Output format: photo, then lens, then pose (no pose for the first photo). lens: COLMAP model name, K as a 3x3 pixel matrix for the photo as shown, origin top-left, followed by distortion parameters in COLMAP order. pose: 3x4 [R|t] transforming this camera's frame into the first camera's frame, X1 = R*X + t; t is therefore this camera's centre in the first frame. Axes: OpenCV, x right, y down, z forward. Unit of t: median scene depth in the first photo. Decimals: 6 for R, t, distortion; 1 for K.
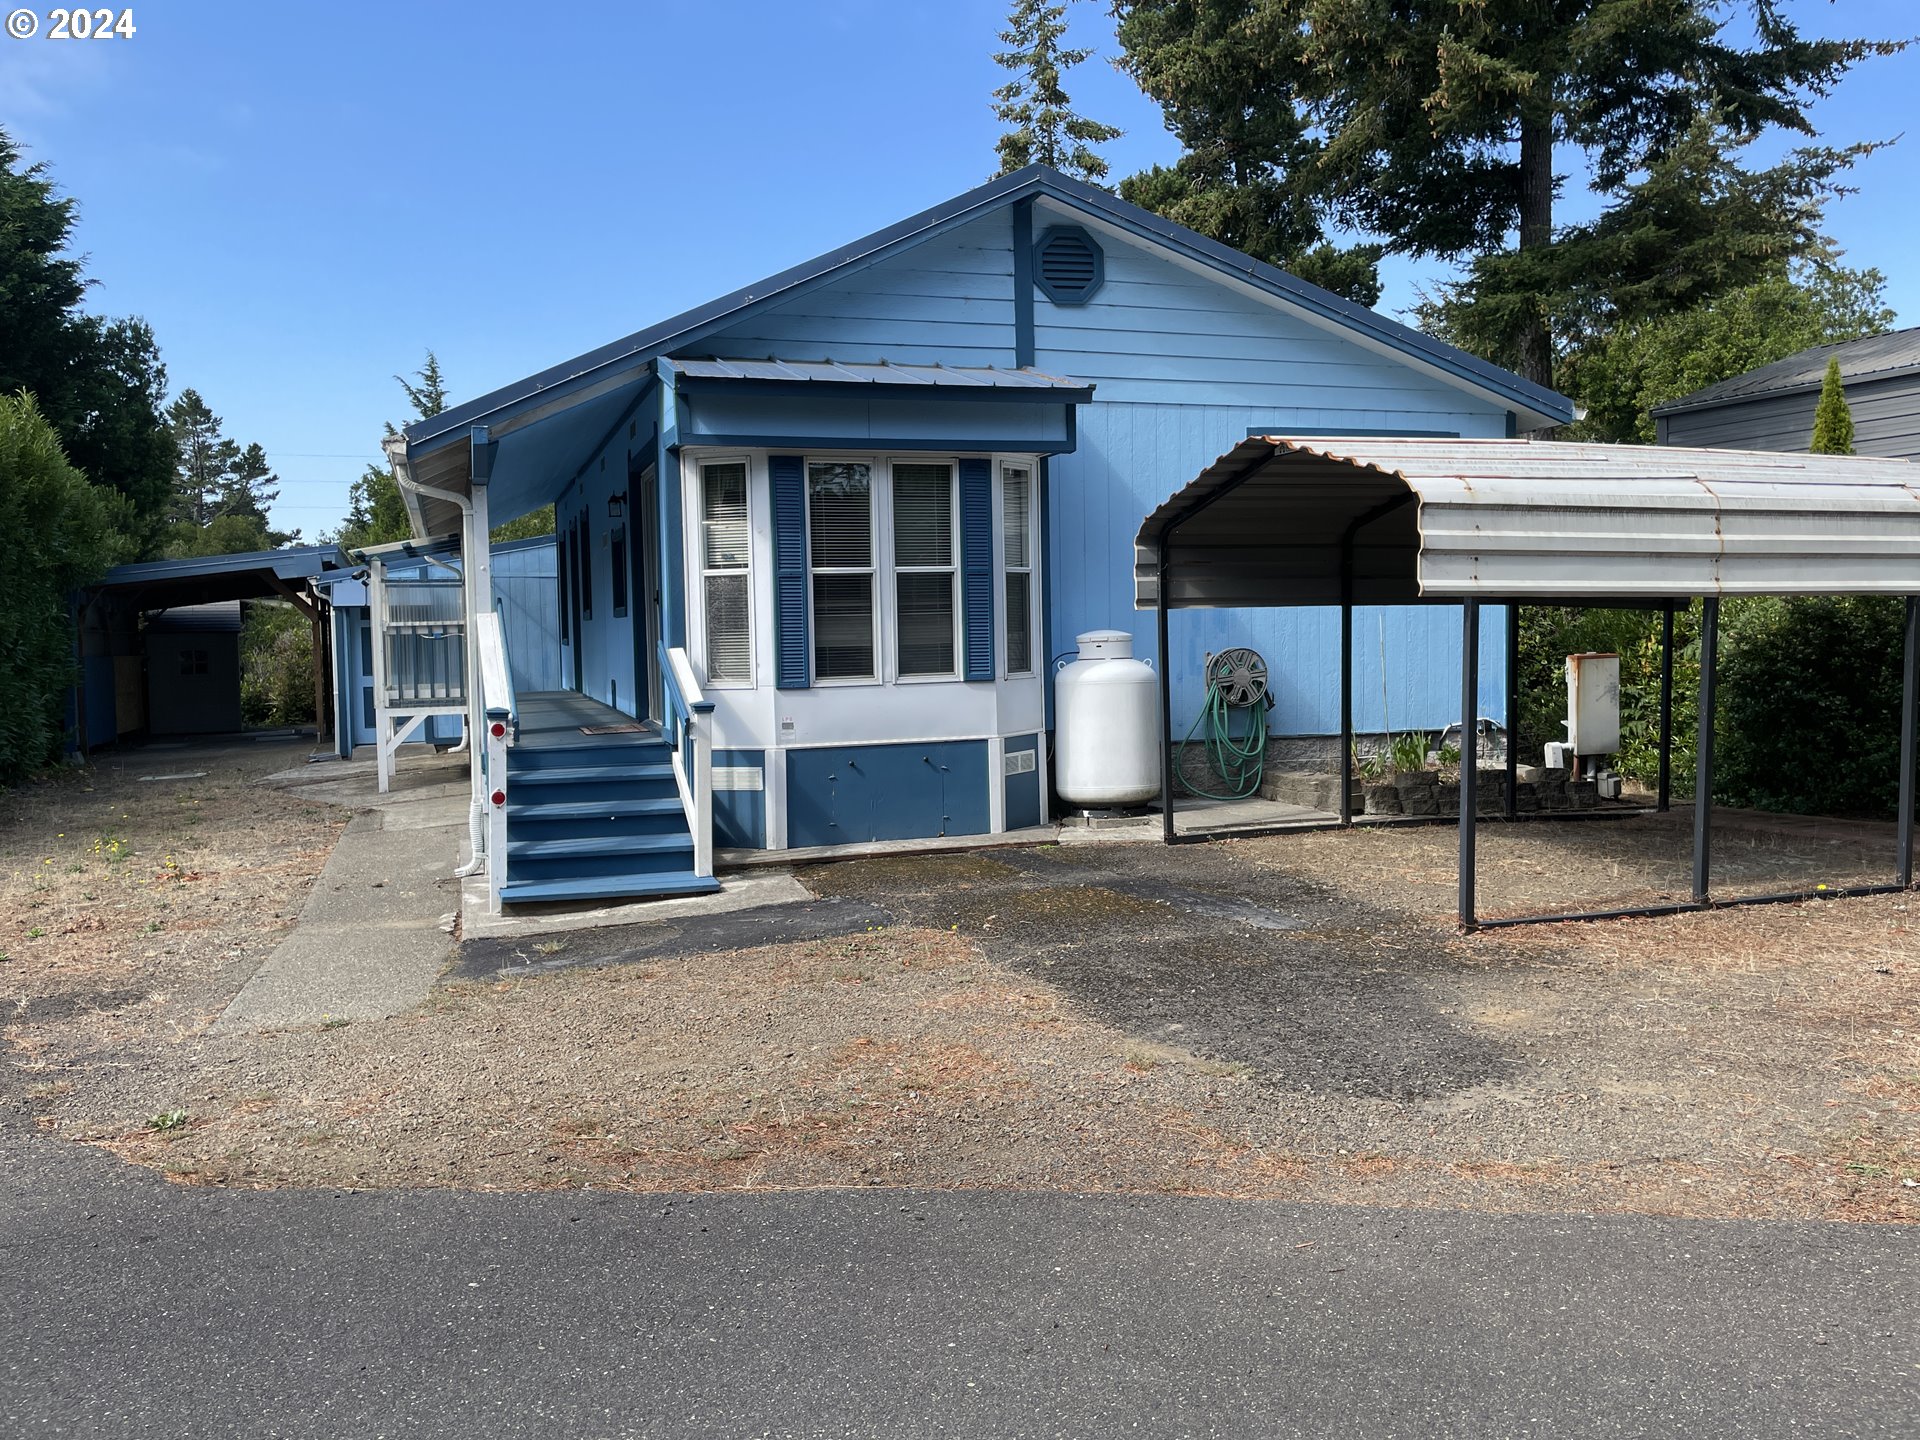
lens RADIAL K [[1456.4, 0, 956.7], [0, 1456.4, 693.6], [0, 0, 1]] dist [0.108768, -0.129081]
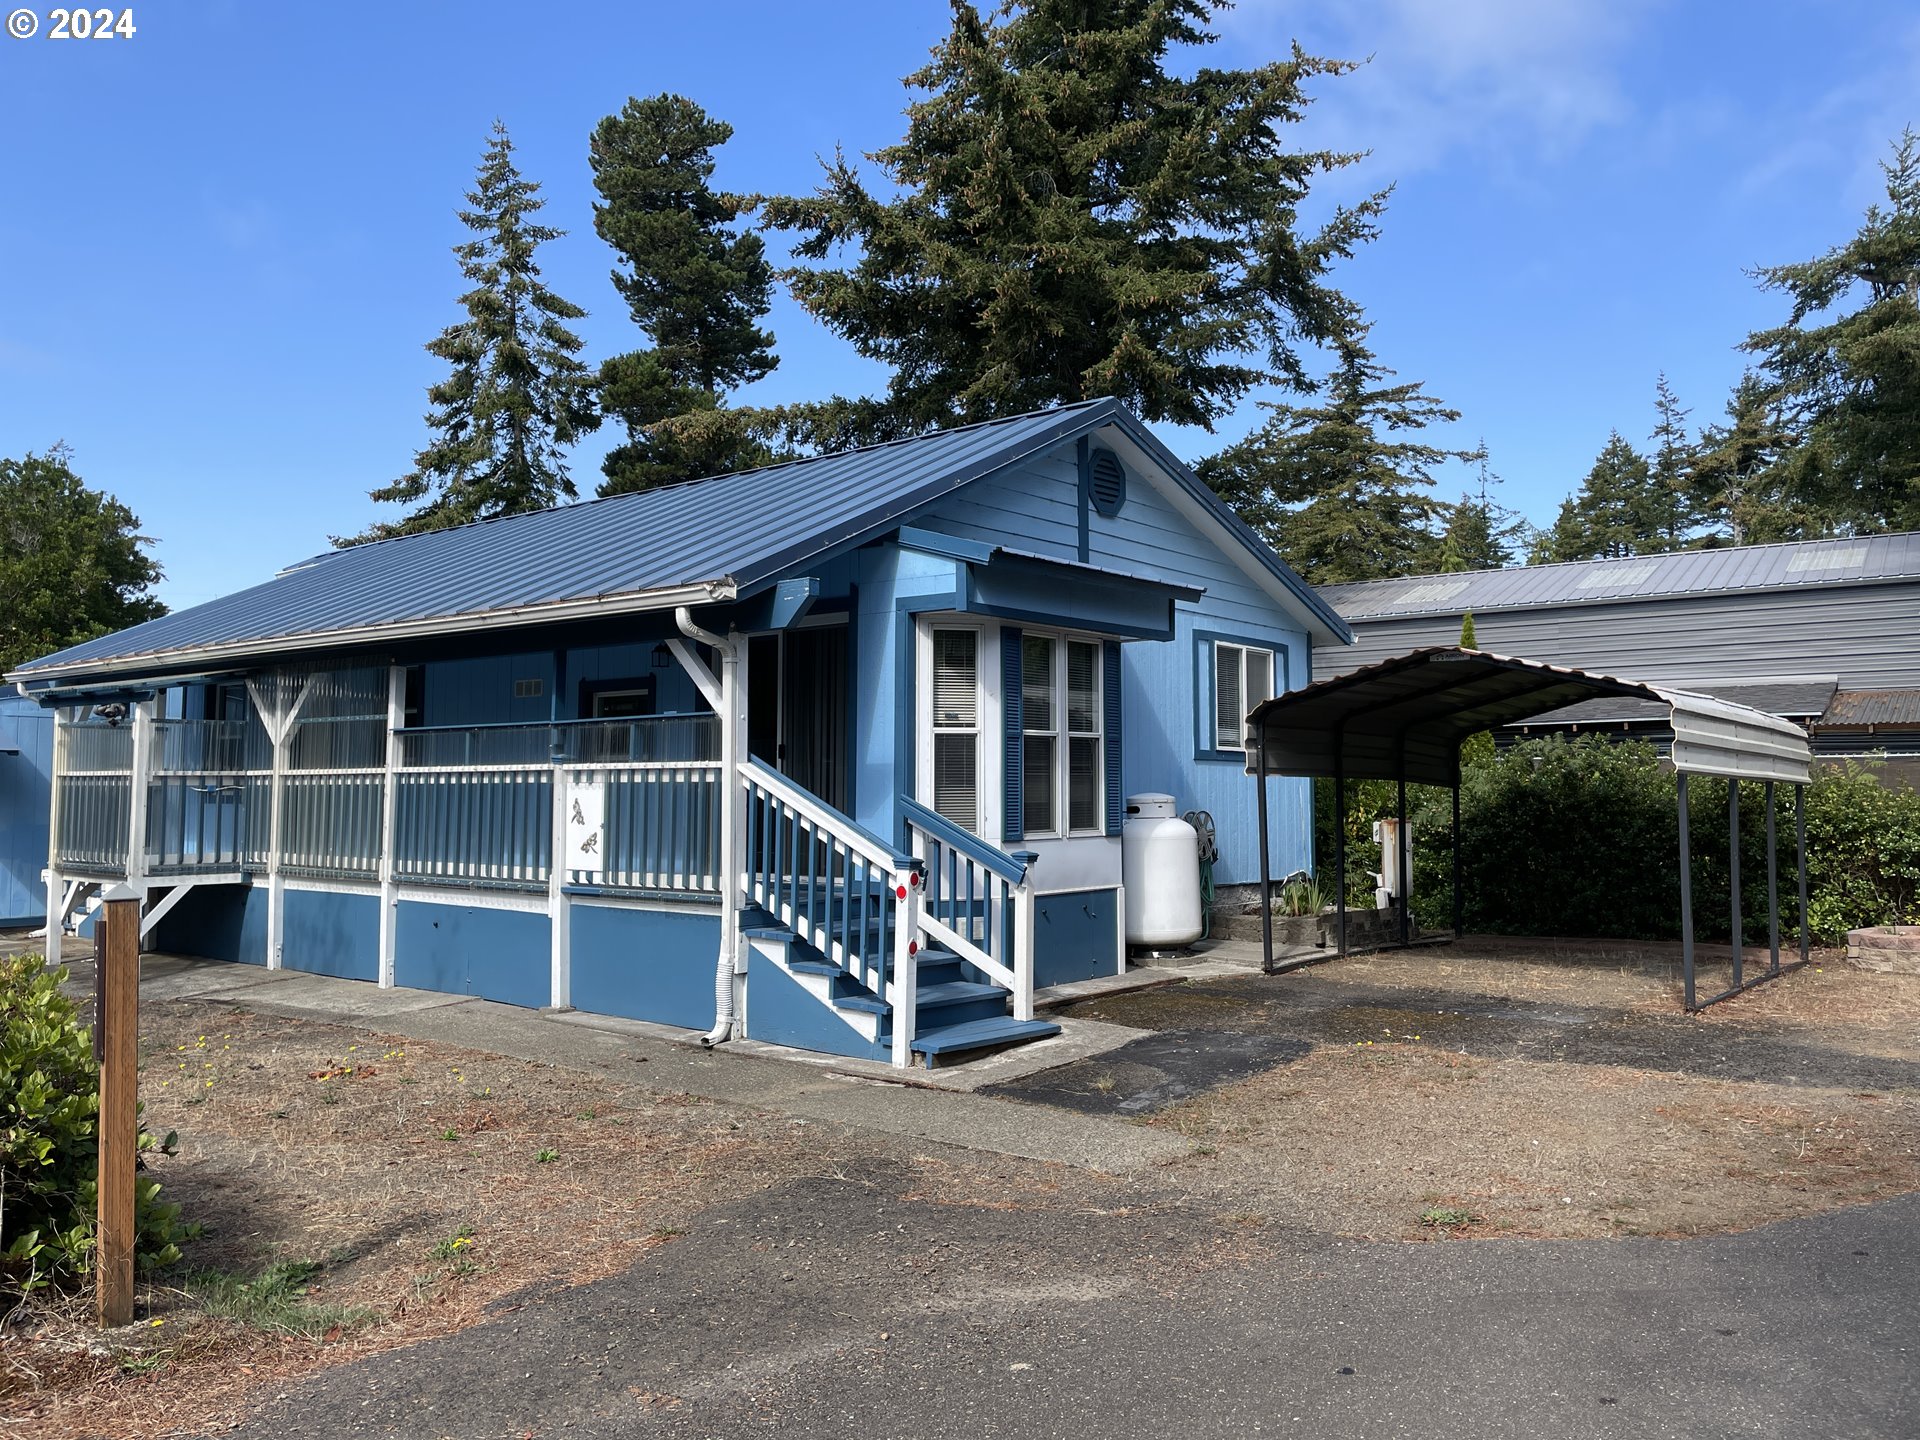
lens RADIAL K [[1456.4, 0, 956.7], [0, 1456.4, 693.6], [0, 0, 1]] dist [0.108768, -0.129081]
pose [[0.853465, 0.055551, 0.518180, -0.639927], [0.006424, 0.993106, -0.117045, 0.012733], [-0.521110, 0.103222, 0.847225, 0.089148]]
